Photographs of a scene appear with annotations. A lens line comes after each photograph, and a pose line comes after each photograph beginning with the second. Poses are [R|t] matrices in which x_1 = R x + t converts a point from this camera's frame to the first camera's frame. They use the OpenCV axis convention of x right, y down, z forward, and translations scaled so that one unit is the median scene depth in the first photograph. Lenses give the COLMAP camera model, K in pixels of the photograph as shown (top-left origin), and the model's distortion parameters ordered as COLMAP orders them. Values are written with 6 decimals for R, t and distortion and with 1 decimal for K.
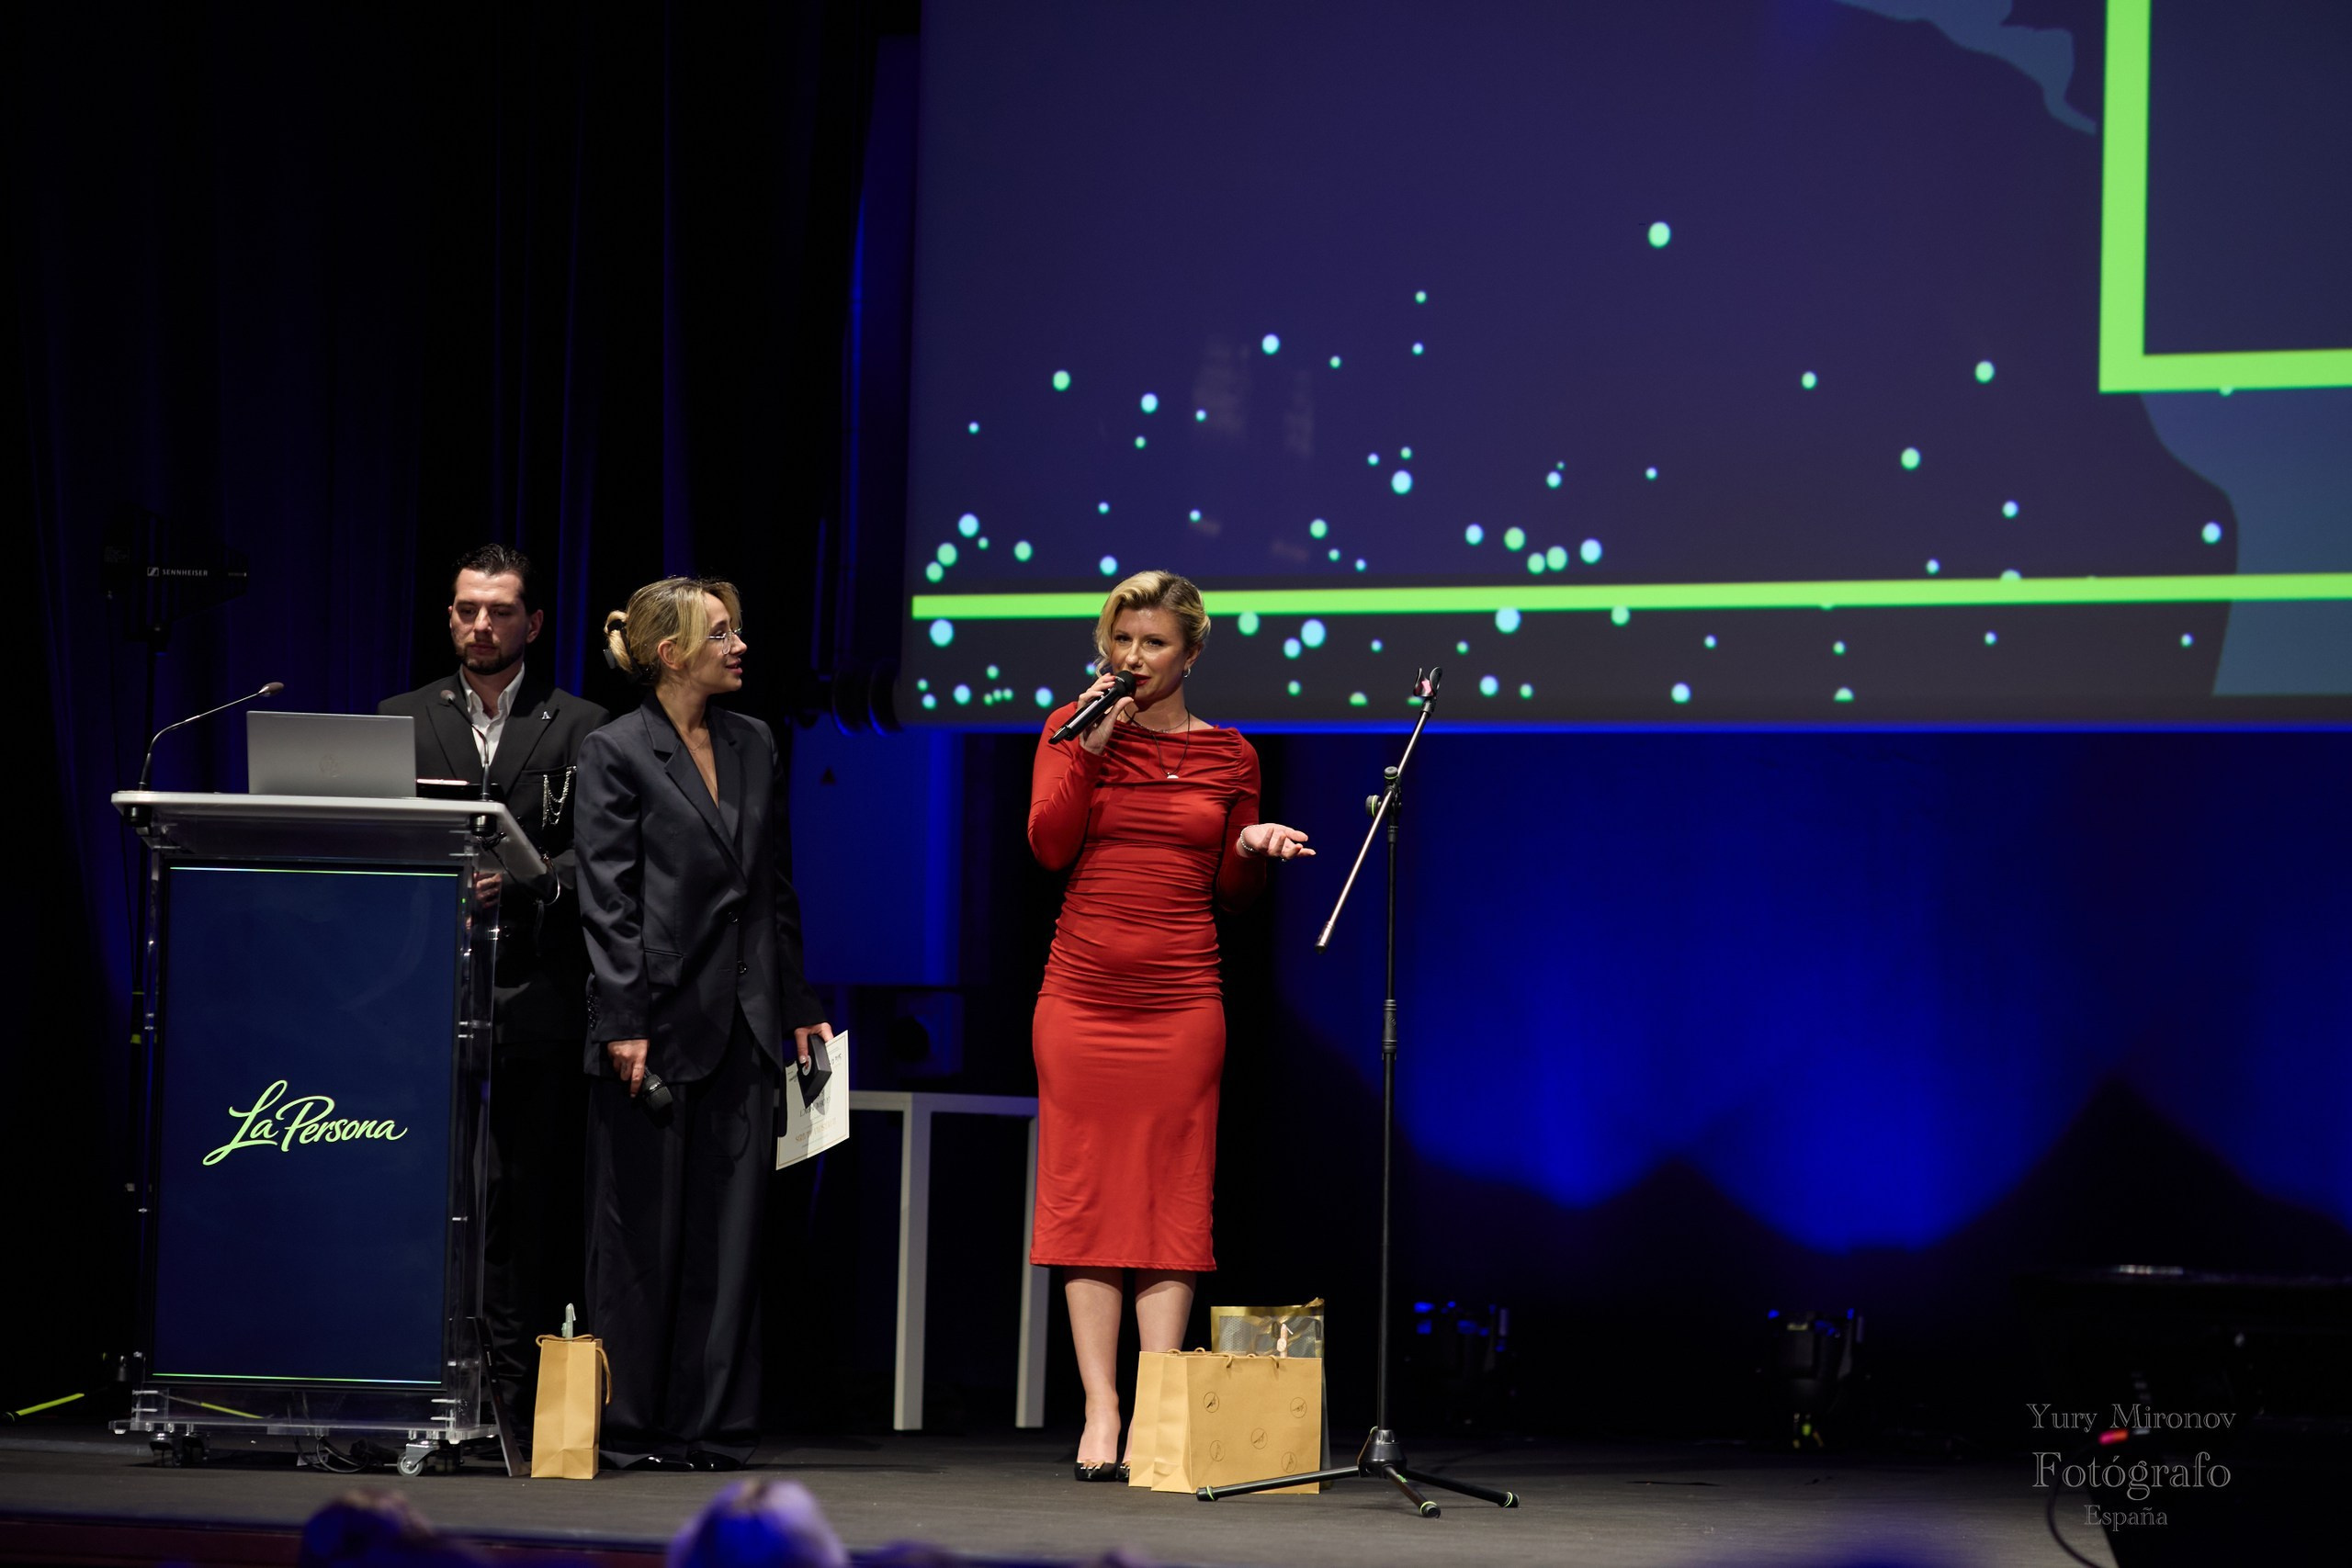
lens RADIAL K [[8753.1, 0, 1167.1], [0, 8753.1, 835.4], [0, 0, 1]] dist [0.177409, 0.835764]
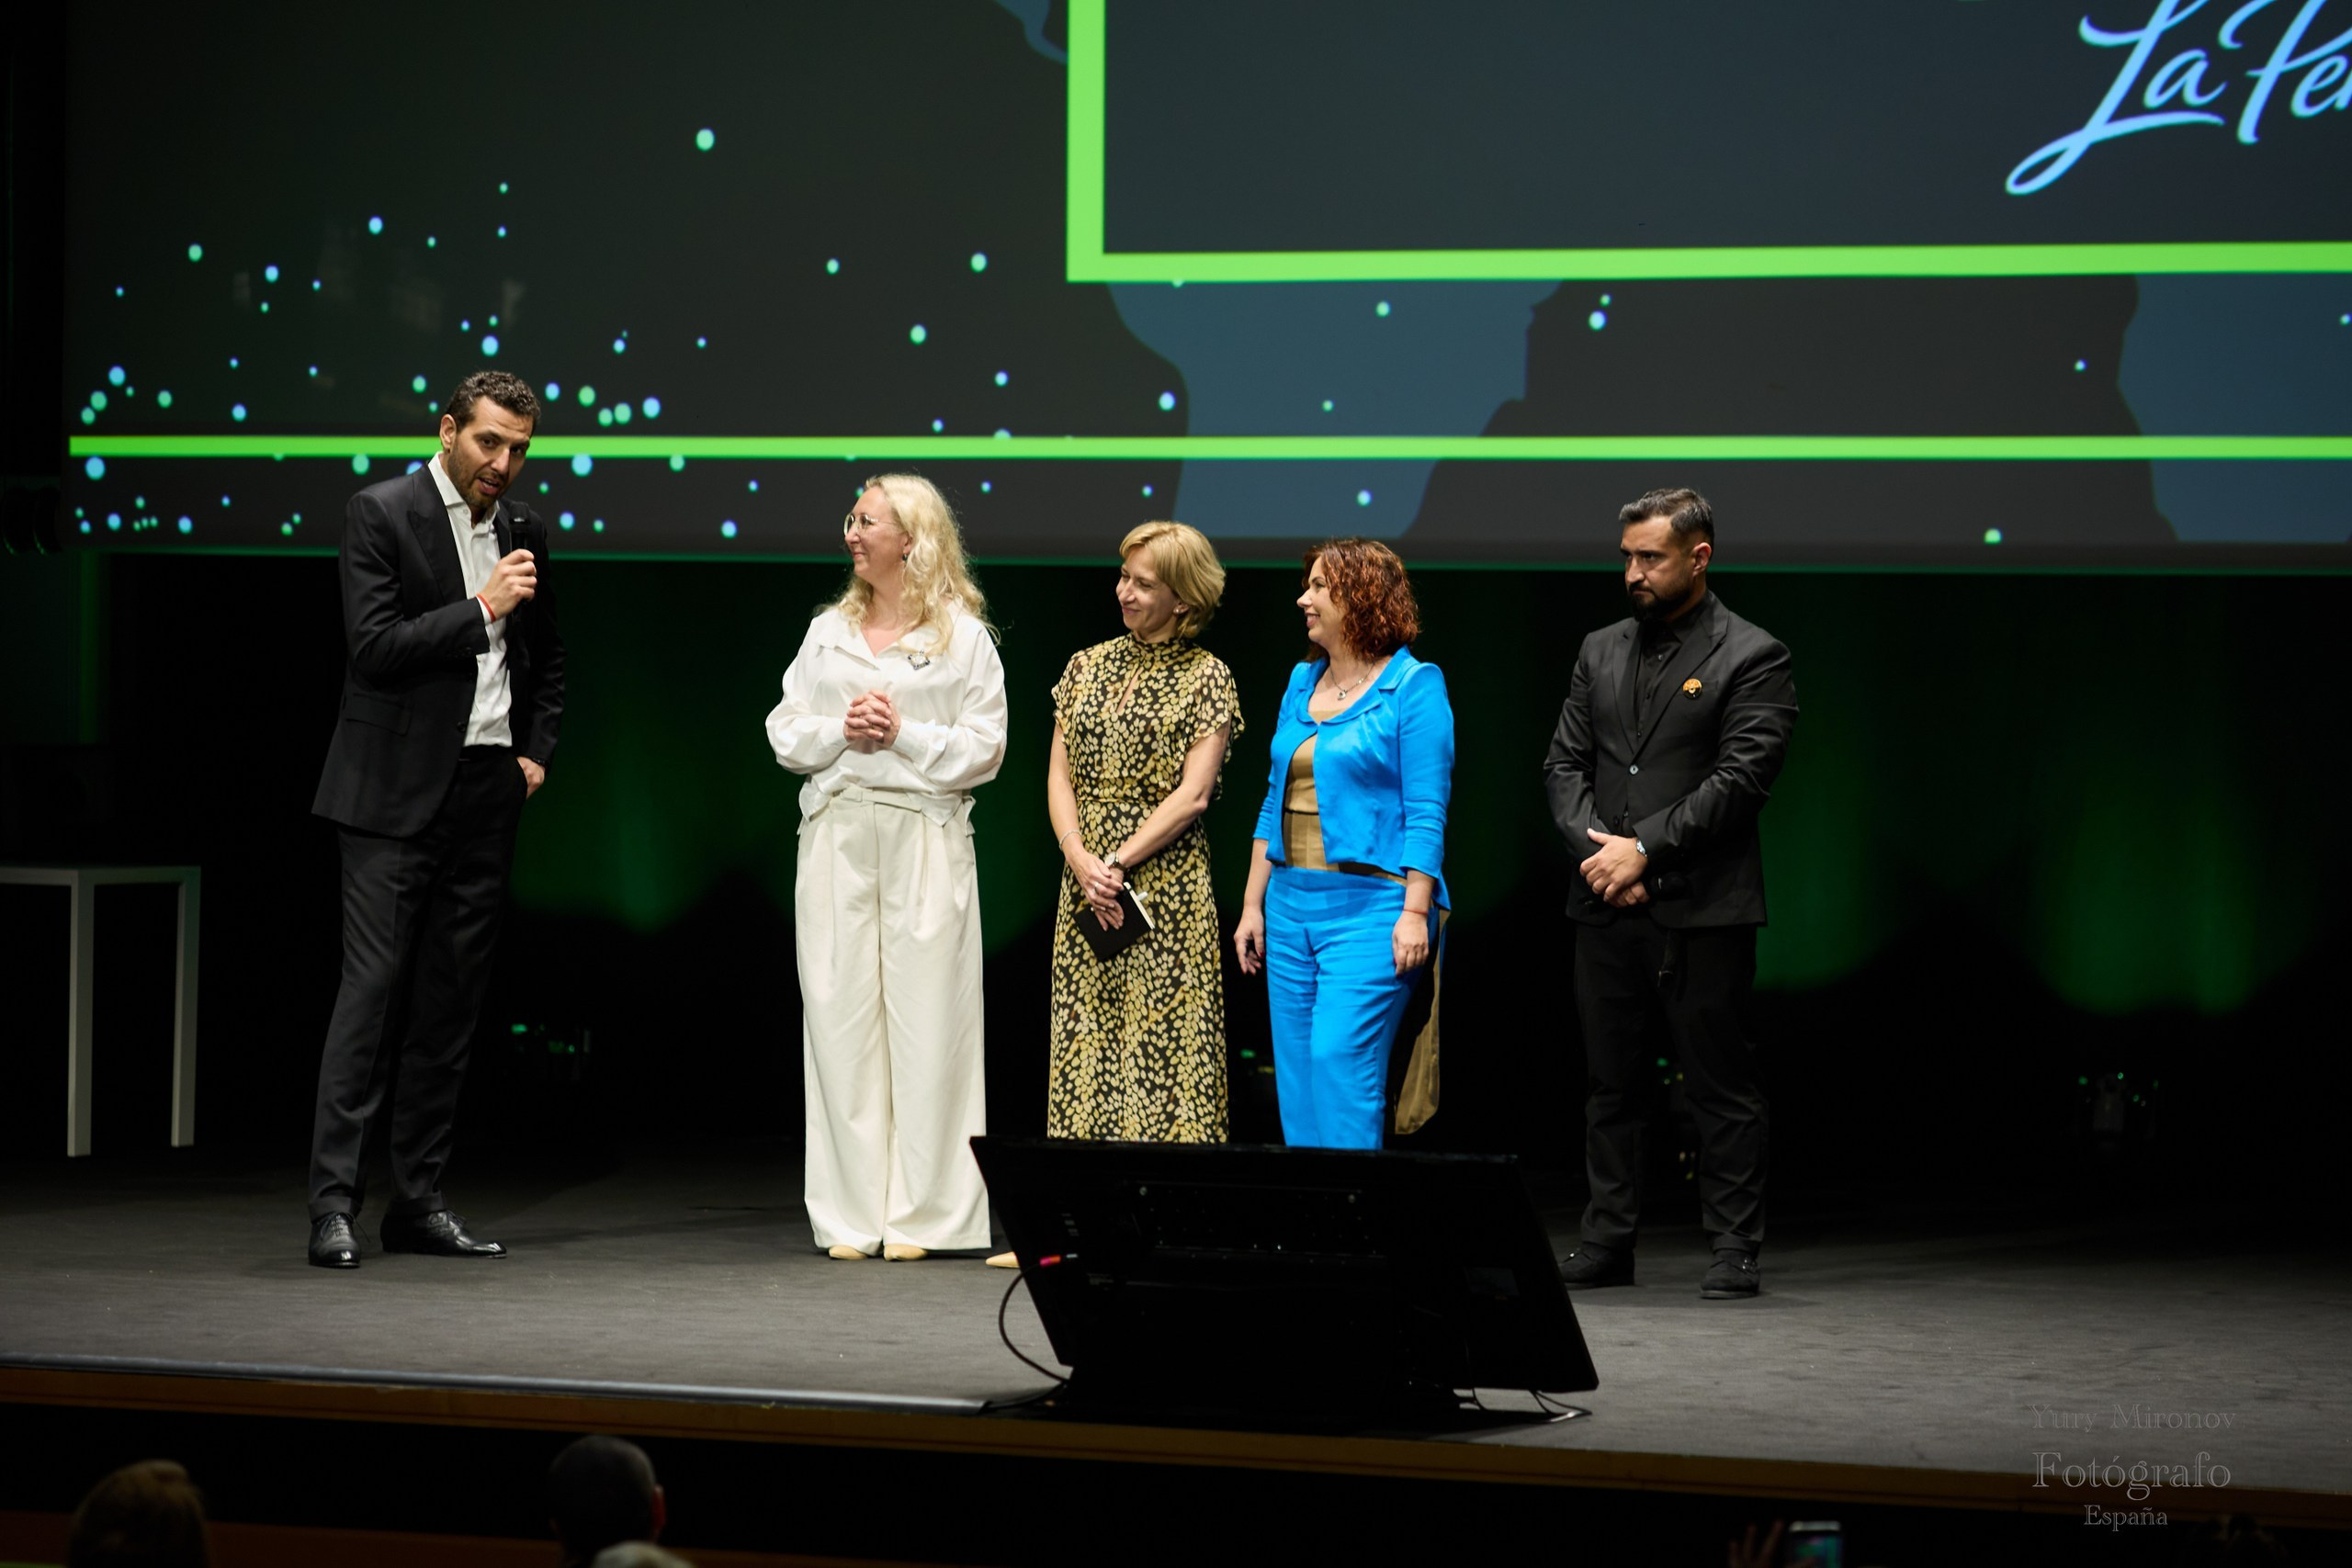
lens RADIAL K [[8822.8, 0, 1171.0], [0, 8822.8, 816.4], [0, 0, 1]] dist [0.258620, -2.259379]
pose [[0.994851, -0.015819, 0.100104, -0.002163], [0.009369, 0.997869, 0.064579, -0.054580], [-0.100912, -0.063309, 0.992879, -0.197576]]
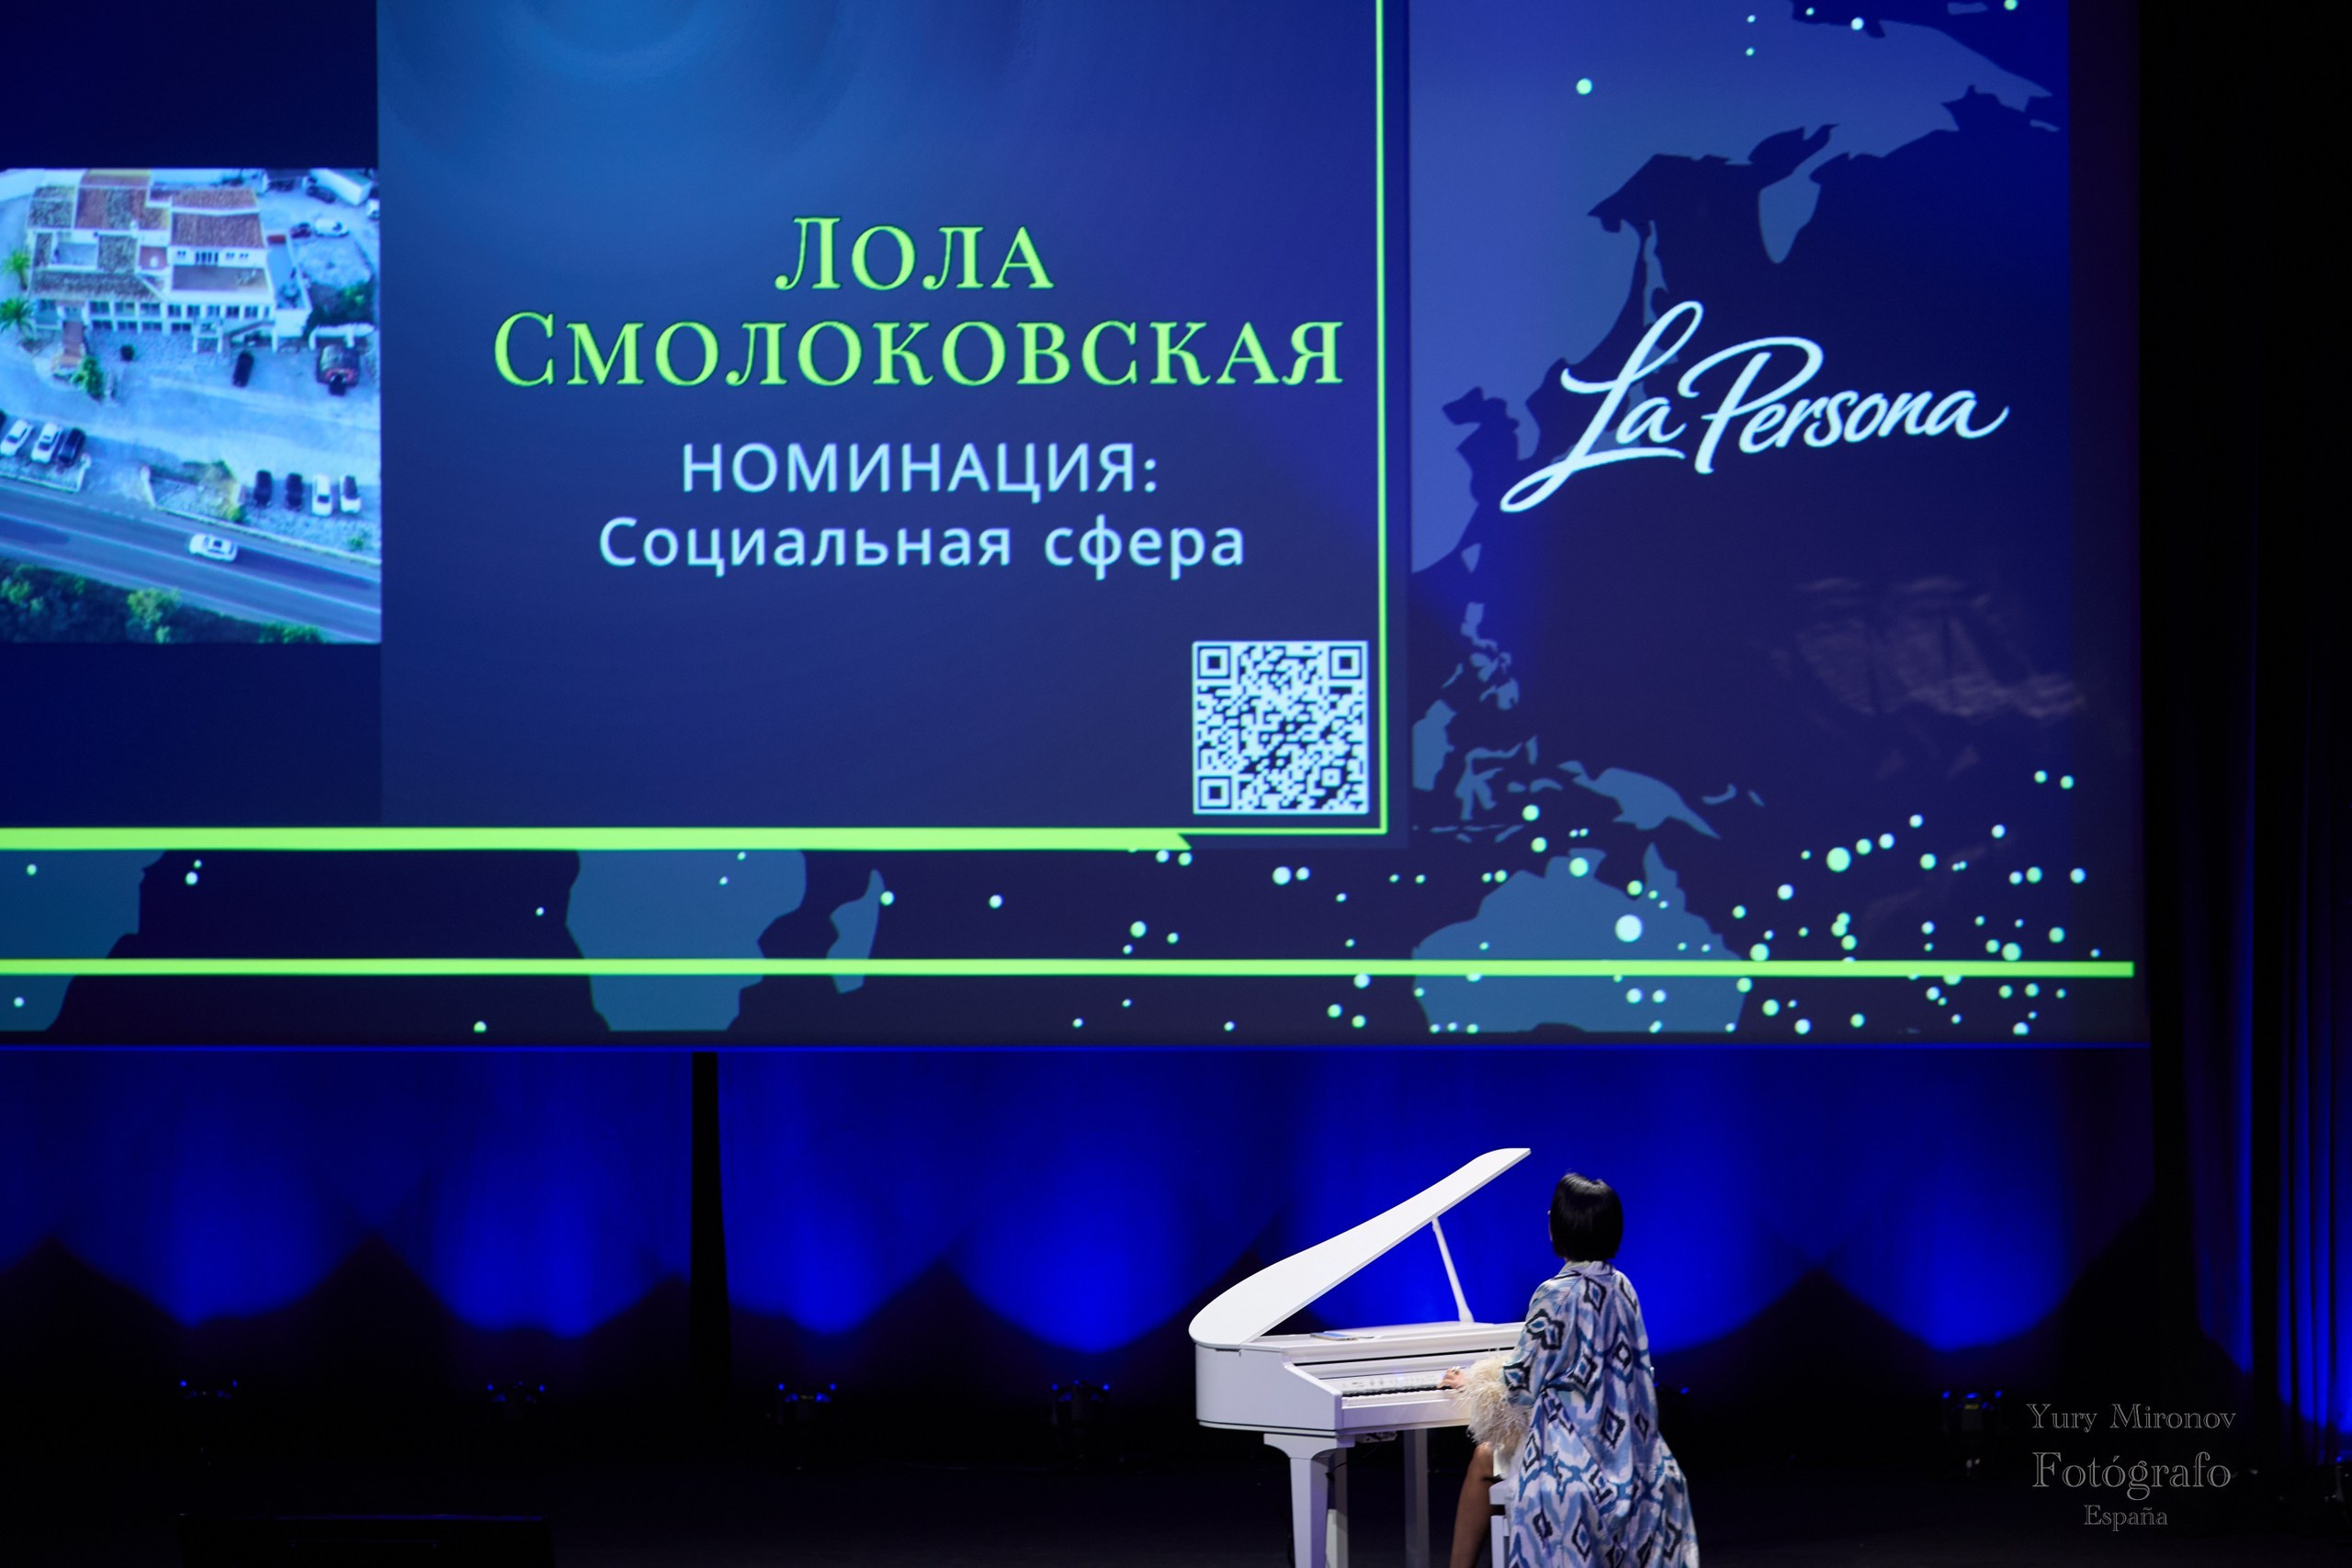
lens RADIAL K [[8902.2, 0, 1165.5], [0, 8902.2, 806.0], [0, 0, 1]] dist [0.200802, -0.614419]
pose [[0.898339, -0.031879, 0.438145, -0.400055], [0.003850, 0.997897, 0.064712, -0.165609], [-0.439287, -0.056446, 0.896572, -0.634643]]
